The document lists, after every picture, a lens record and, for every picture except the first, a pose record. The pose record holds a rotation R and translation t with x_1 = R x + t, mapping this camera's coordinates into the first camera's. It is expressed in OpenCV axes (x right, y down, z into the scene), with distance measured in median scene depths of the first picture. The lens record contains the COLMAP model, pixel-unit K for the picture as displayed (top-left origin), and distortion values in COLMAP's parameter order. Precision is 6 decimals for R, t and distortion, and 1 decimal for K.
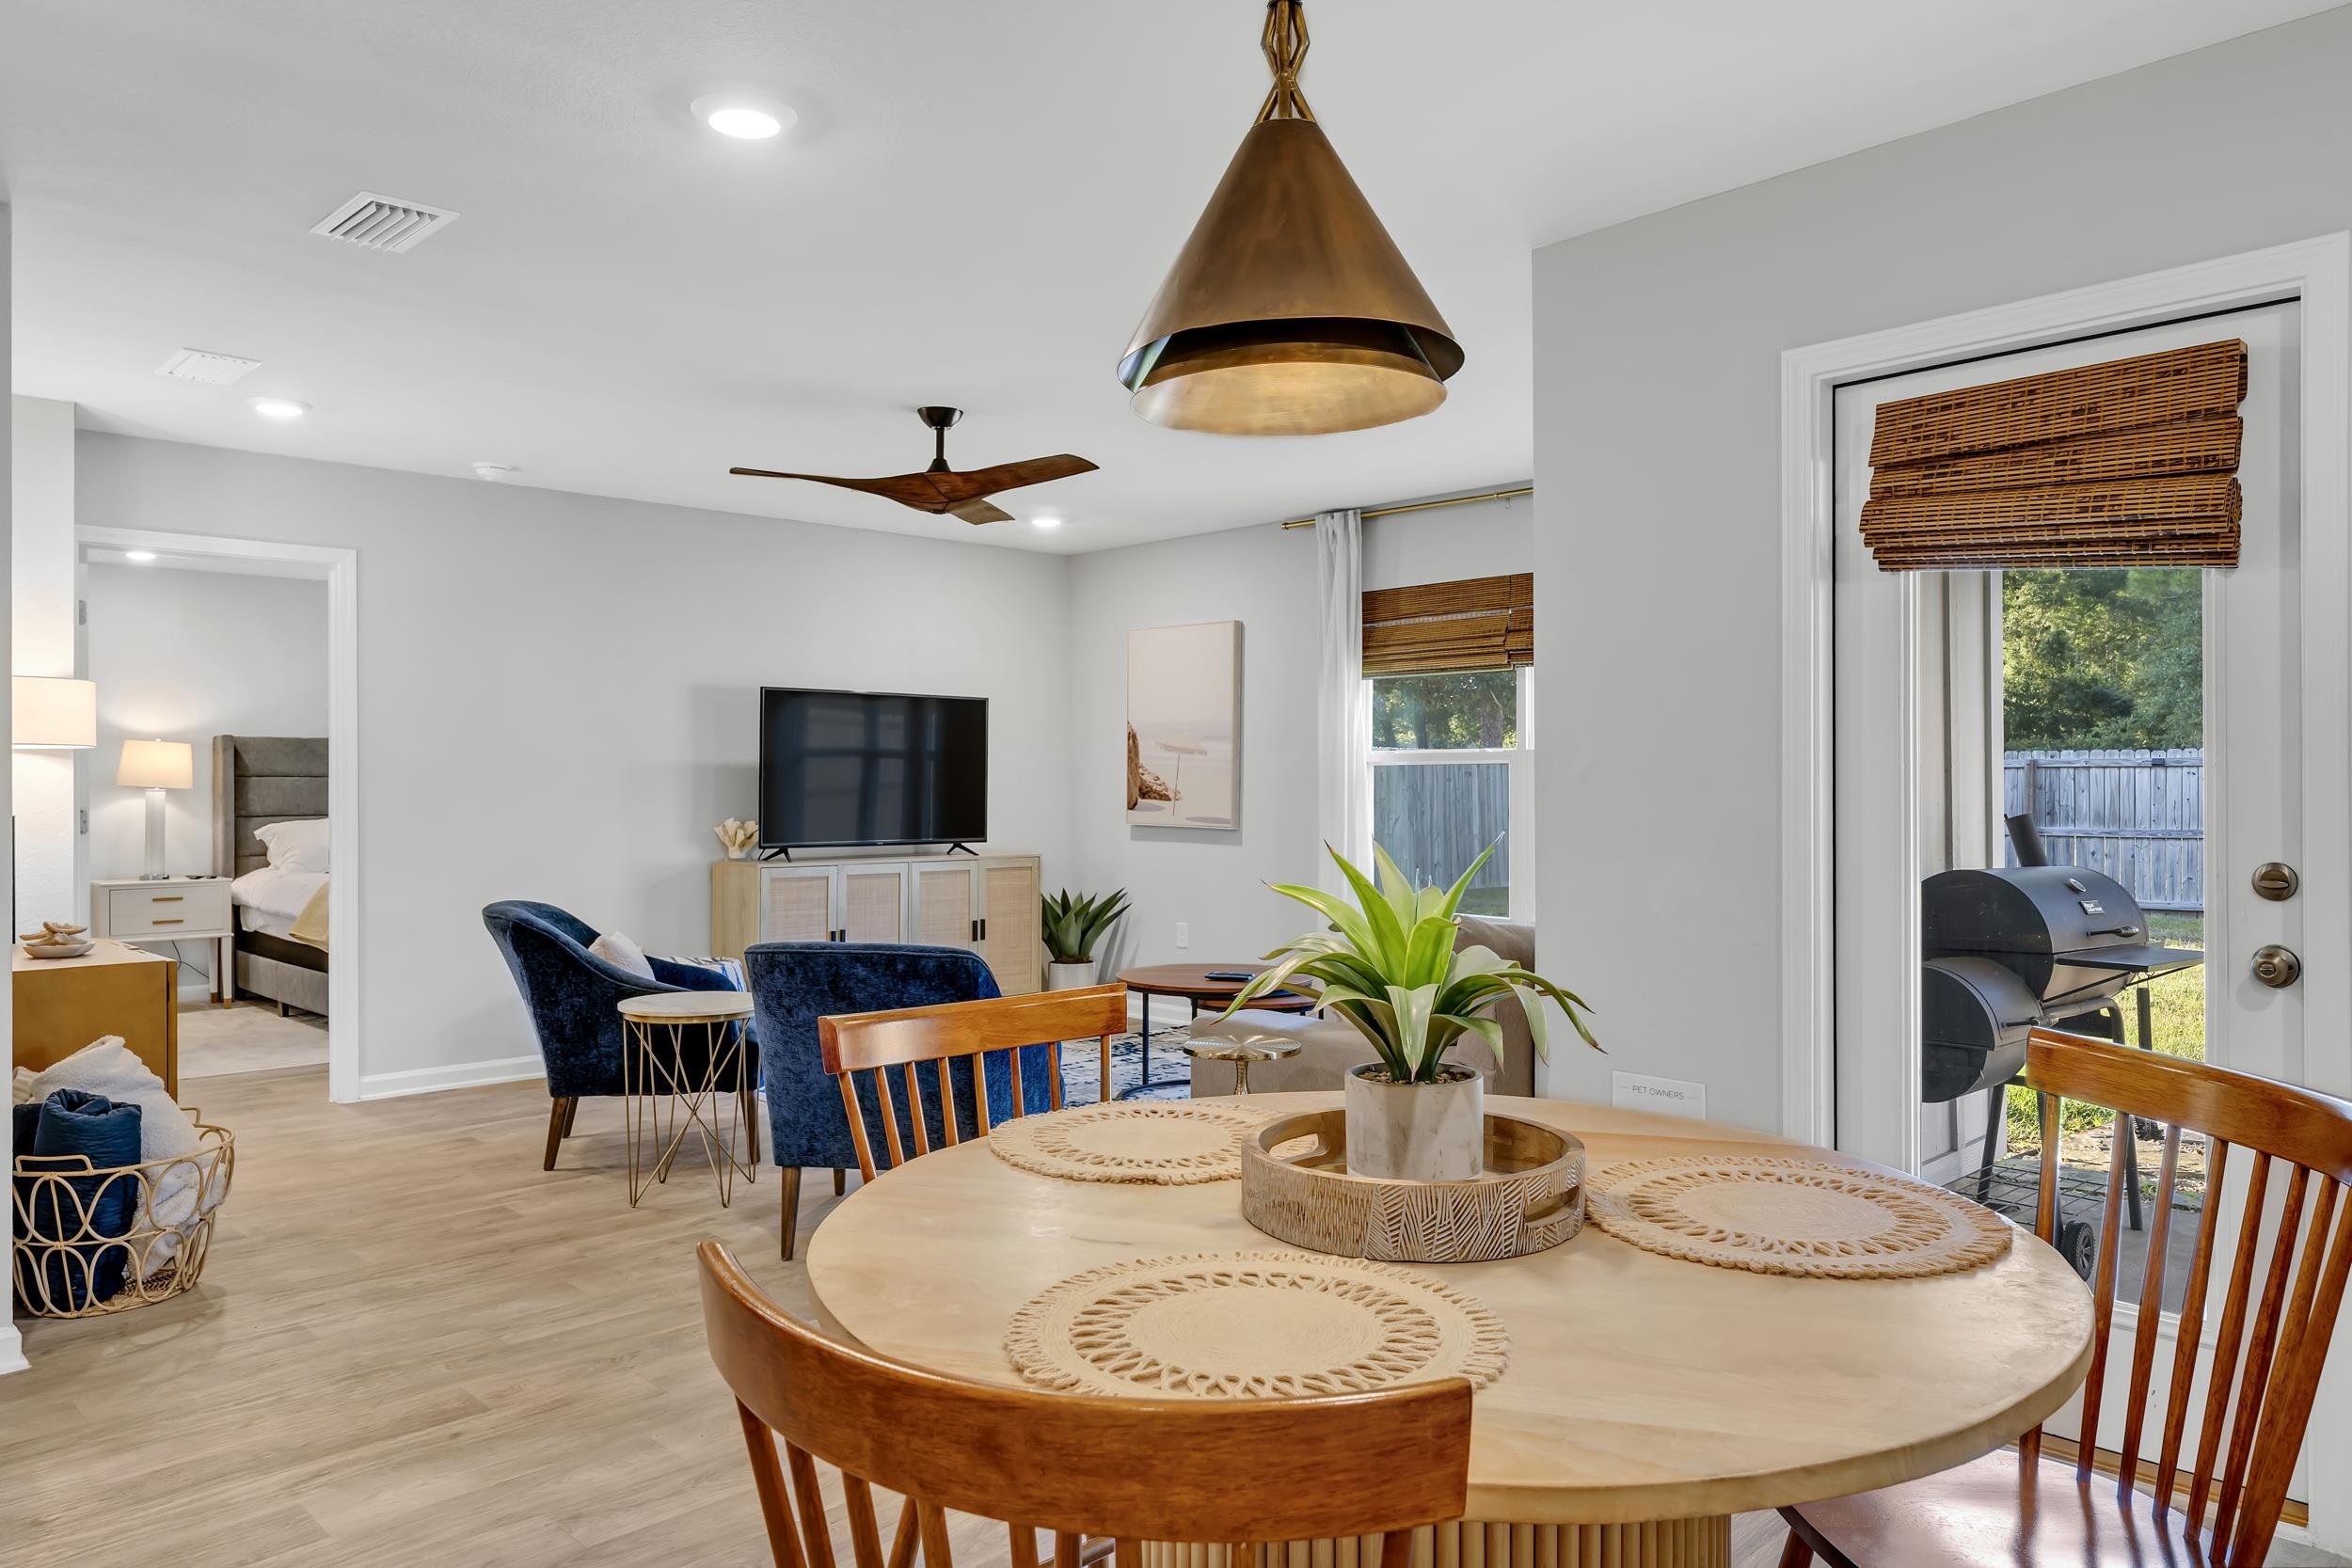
lens RADIAL K [[1571.5, 0, 1181.1], [0, 1571.5, 782.8], [0, 0, 1]] dist [0.001990, 0.002442]
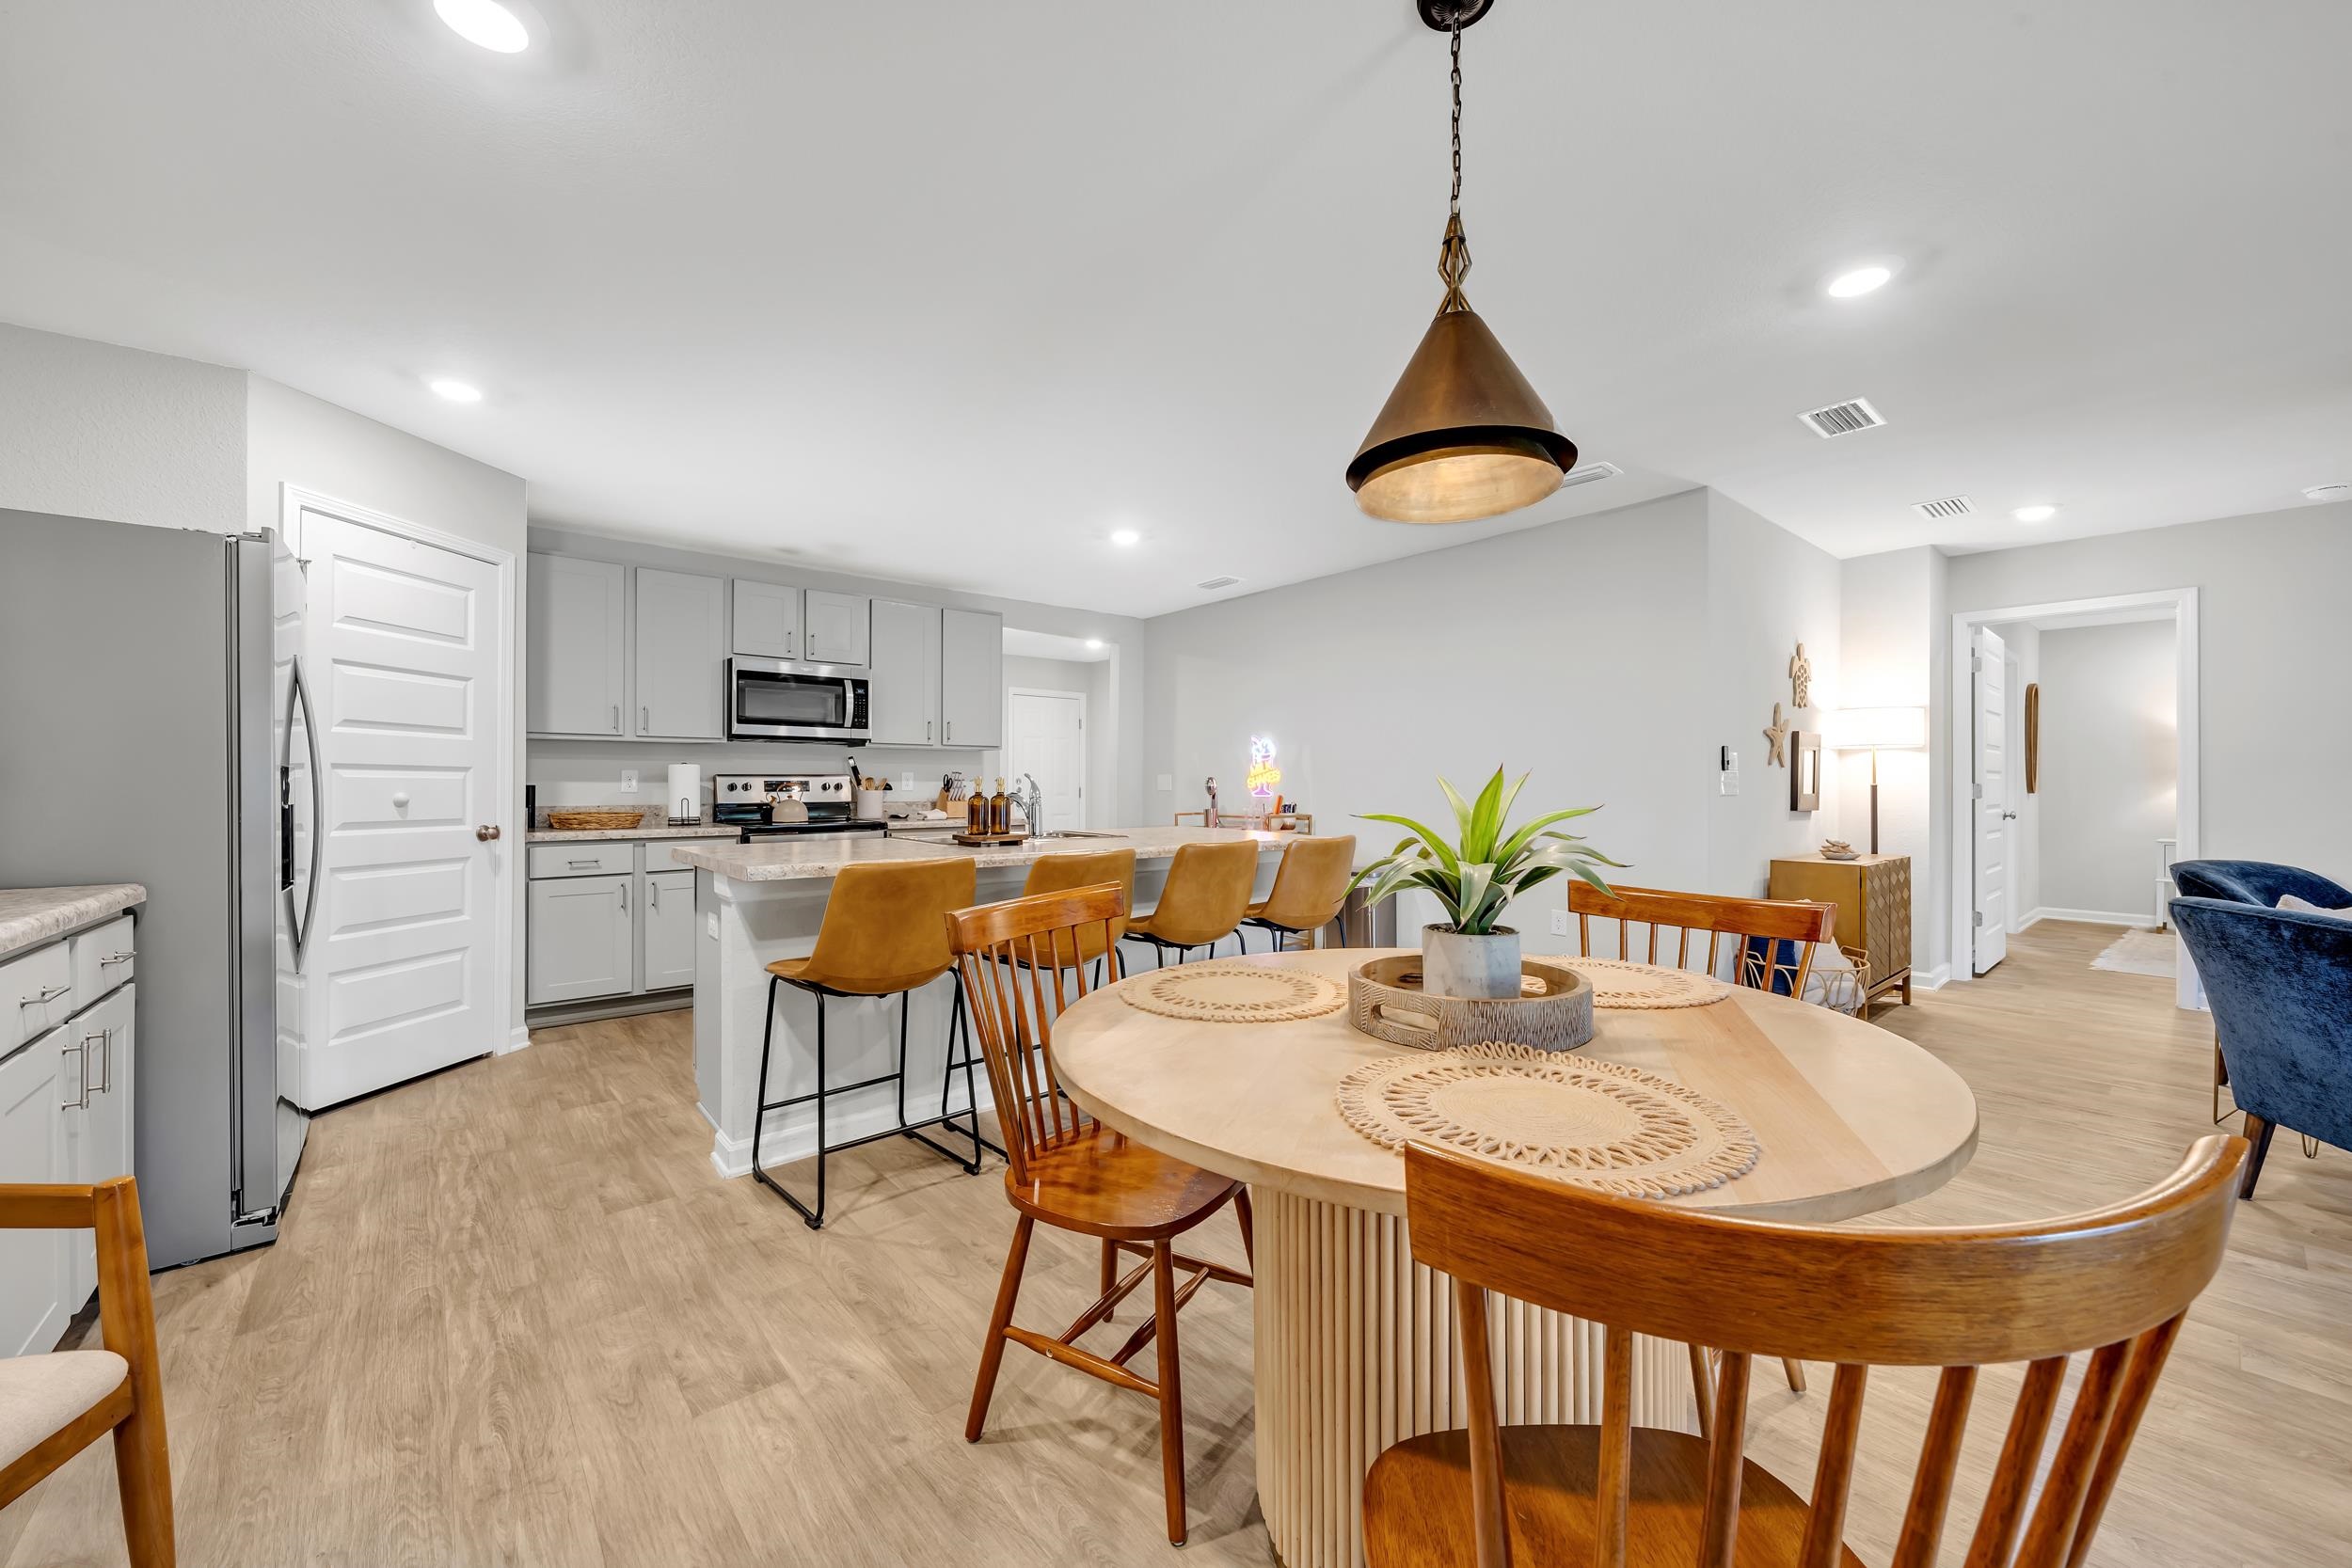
lens RADIAL K [[883.9, 0, 1179.4], [0, 883.9, 785.3], [0, 0, 1]] dist [0.000636, 0.000125]
pose [[-0.071698, 0.005775, -0.997410, 0.307513], [-0.000820, 0.999983, 0.005849, 0.014605], [0.997426, 0.001237, -0.071692, 0.246946]]
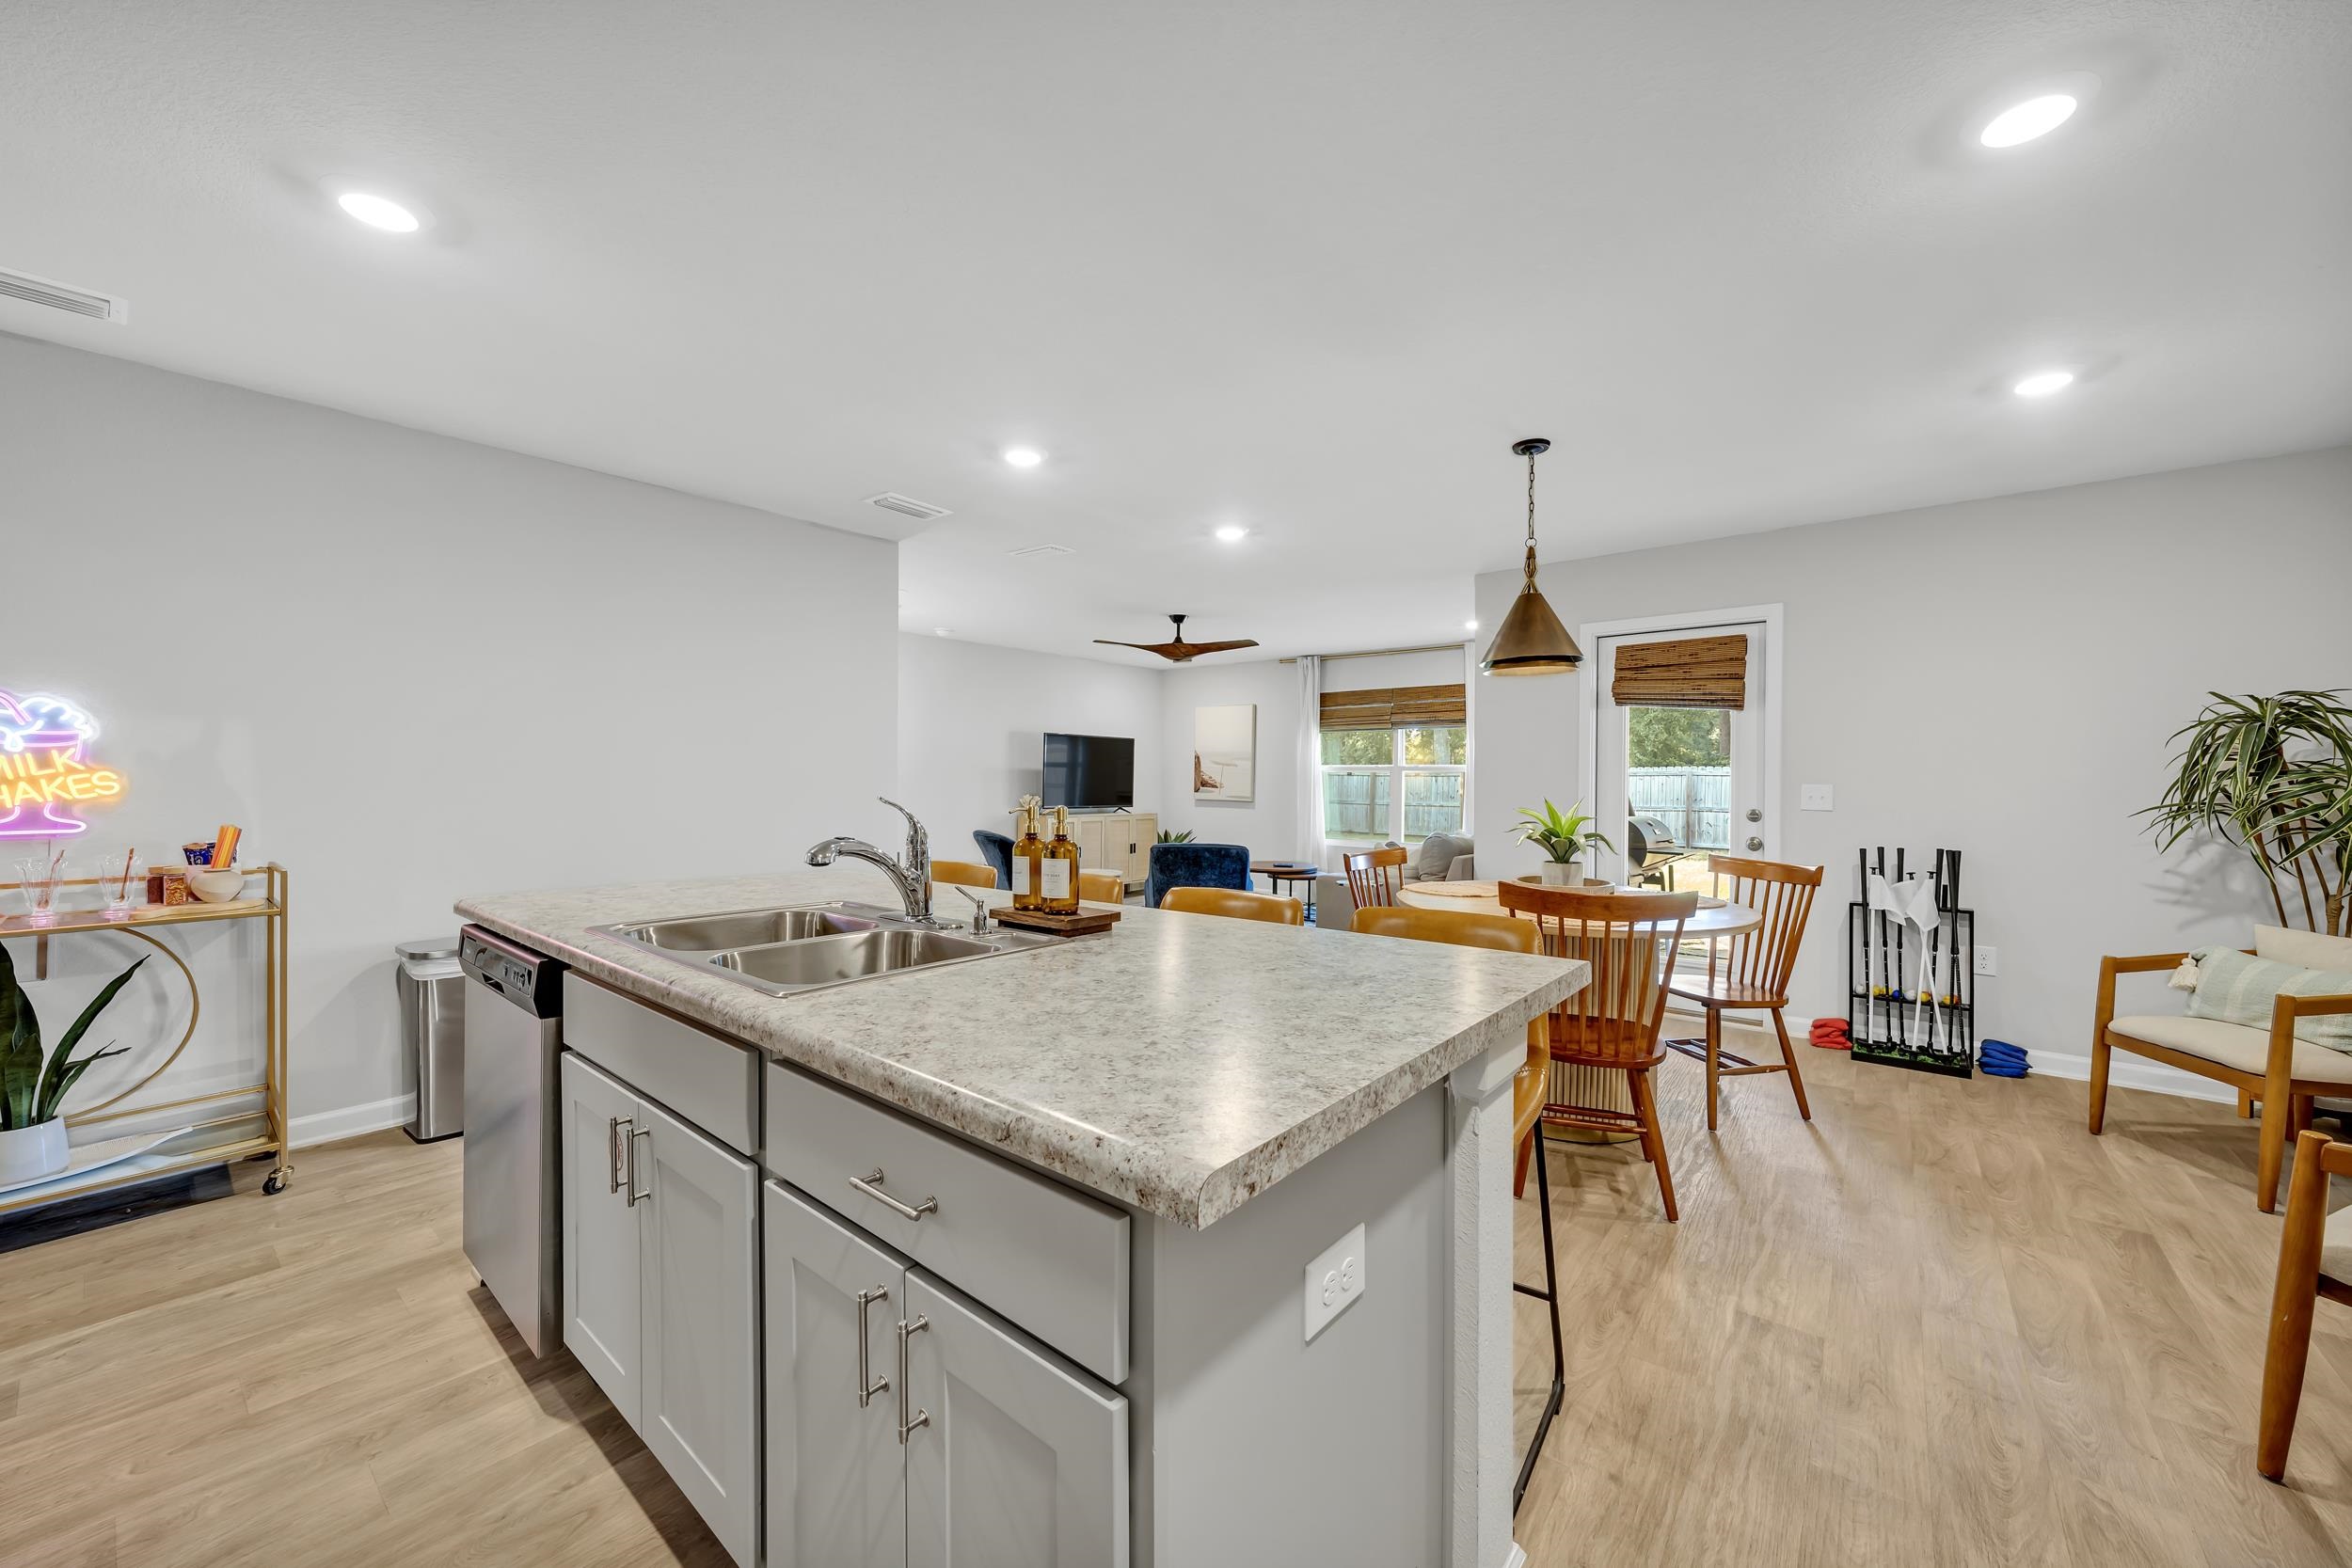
lens RADIAL K [[883.9, 0, 1179.4], [0, 883.9, 785.3], [0, 0, 1]] dist [0.000636, 0.000125]
pose [[0.993546, 0.006919, 0.113219, -0.295329], [-0.007644, 0.999953, 0.005971, 0.001790], [-0.113172, -0.006798, 0.993552, -0.277908]]
